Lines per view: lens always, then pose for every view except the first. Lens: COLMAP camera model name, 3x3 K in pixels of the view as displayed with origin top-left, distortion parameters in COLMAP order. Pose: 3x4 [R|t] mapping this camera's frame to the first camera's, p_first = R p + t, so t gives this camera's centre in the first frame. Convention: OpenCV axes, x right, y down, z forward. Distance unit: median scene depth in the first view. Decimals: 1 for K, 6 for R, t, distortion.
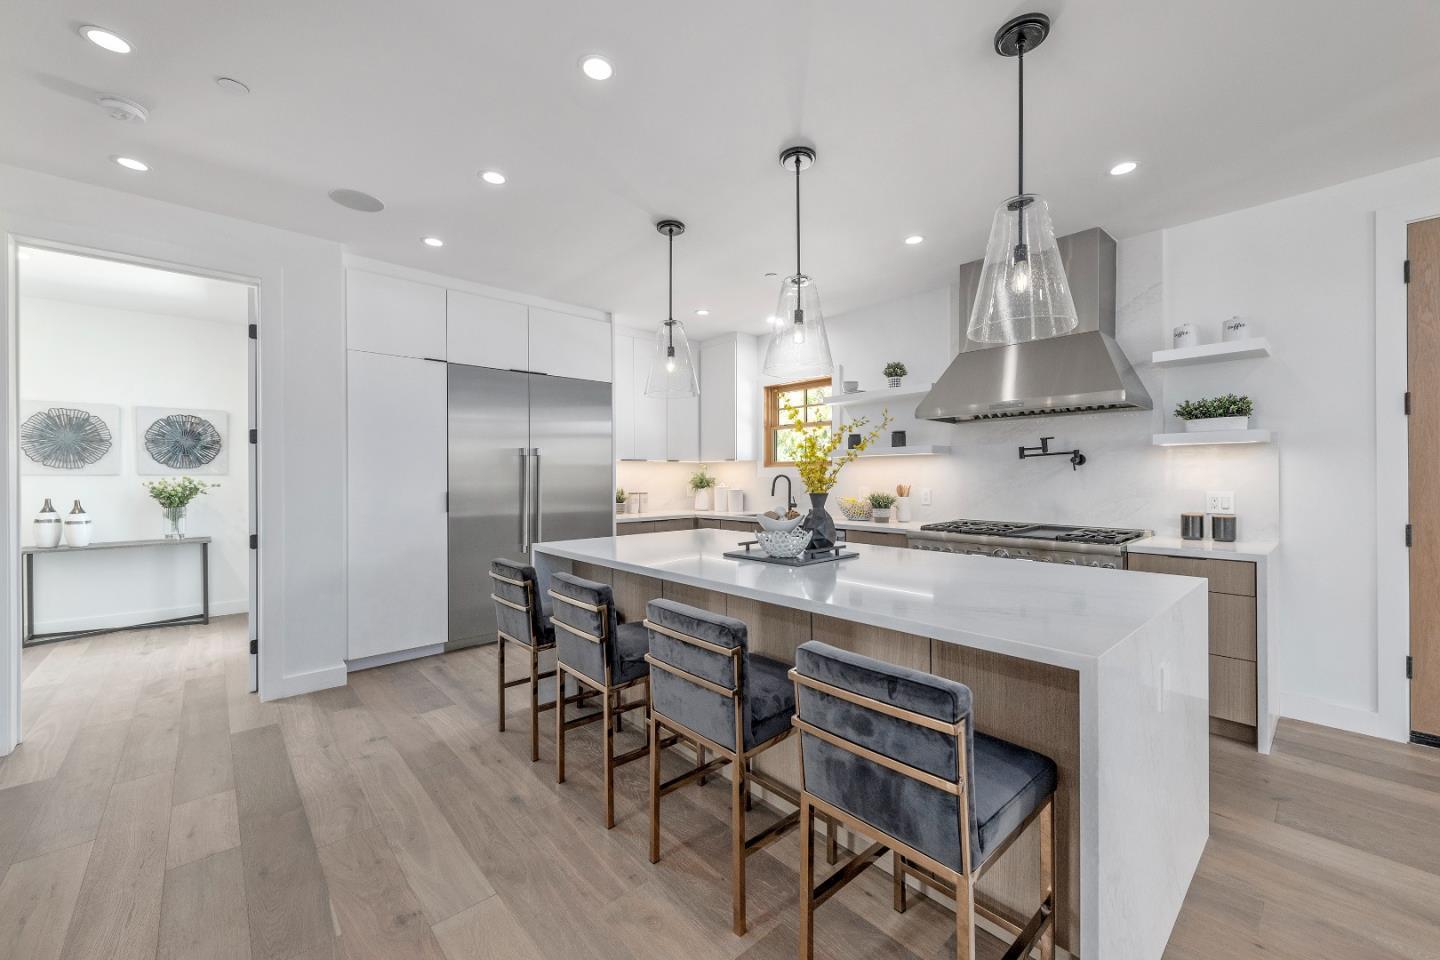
lens RADIAL K [[566.0, 0, 721.1], [0, 566.0, 479.4], [0, 0, 1]] dist [0.005798, -0.000342]
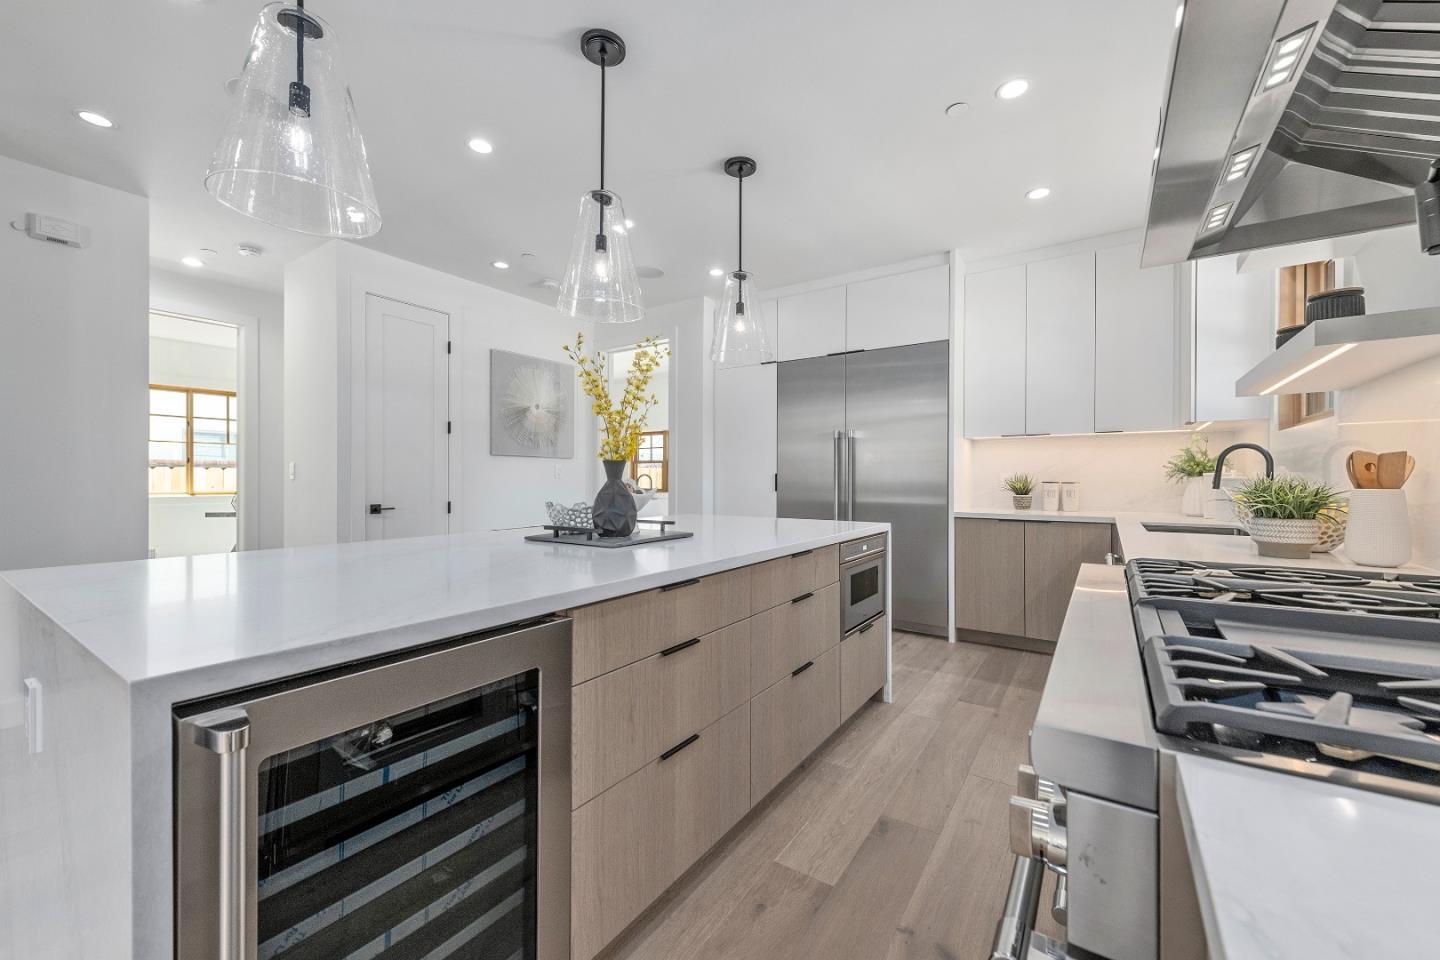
lens RADIAL K [[566.0, 0, 721.1], [0, 566.0, 479.4], [0, 0, 1]] dist [0.005798, -0.000342]
pose [[0.227811, 0.006560, -0.973683, 0.678700], [-0.008238, 0.999954, 0.004809, 0.032884], [0.973671, 0.006926, 0.227854, 0.682447]]
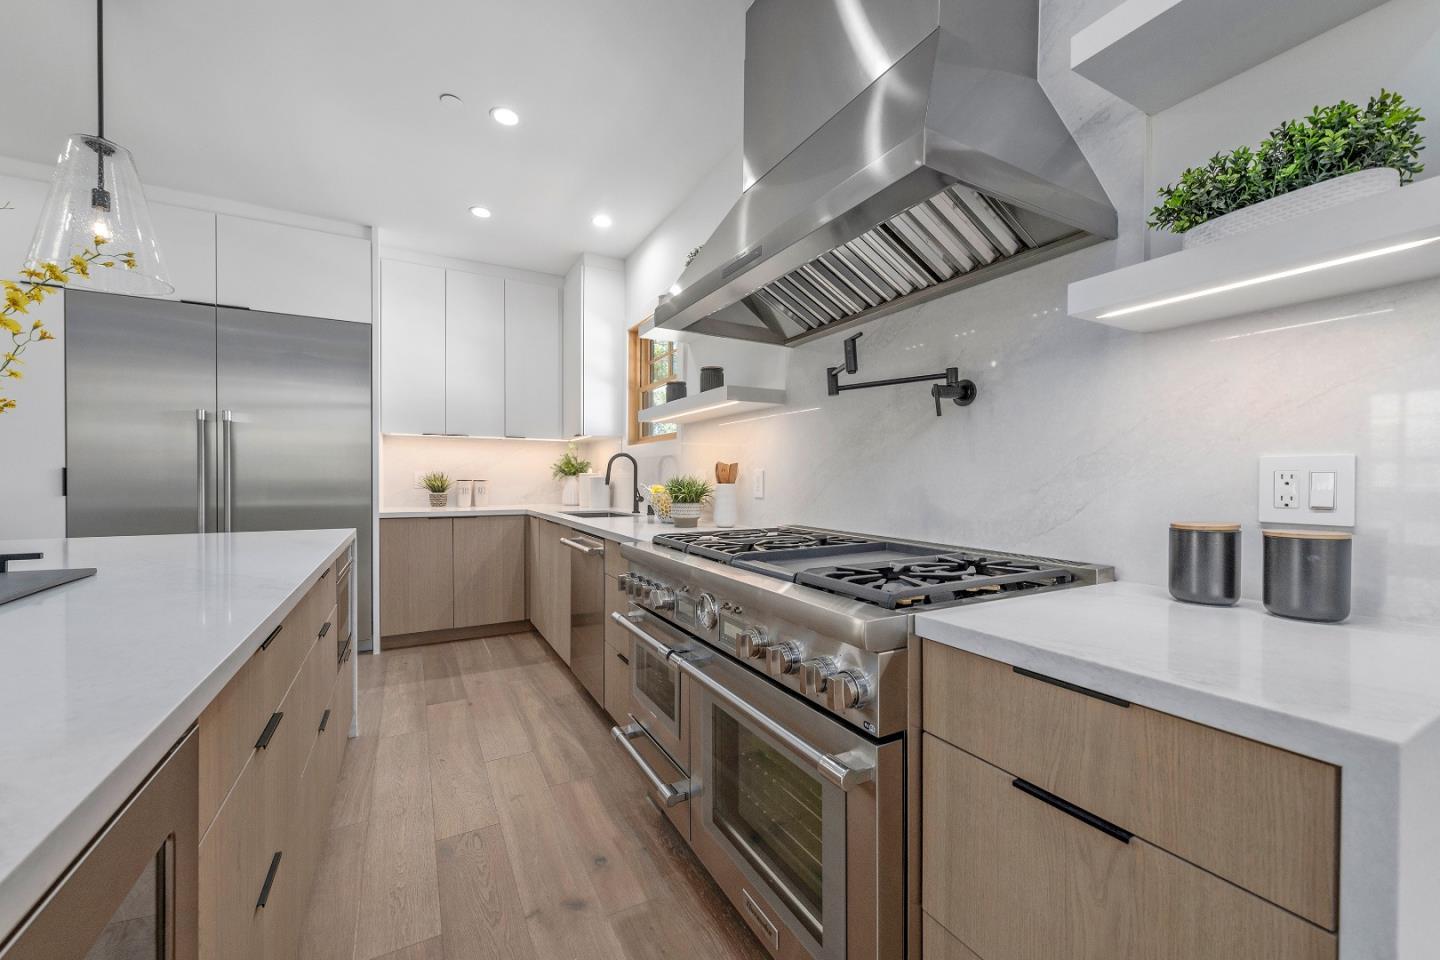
lens RADIAL K [[565.3, 0, 720.8], [0, 565.3, 484.3], [0, 0, 1]] dist [0.005812, -0.000002]
pose [[0.972024, 0.011684, -0.234590, 0.550453], [-0.010436, 0.999924, 0.006560, 0.033825], [0.234649, -0.003928, 0.972072, 0.536309]]
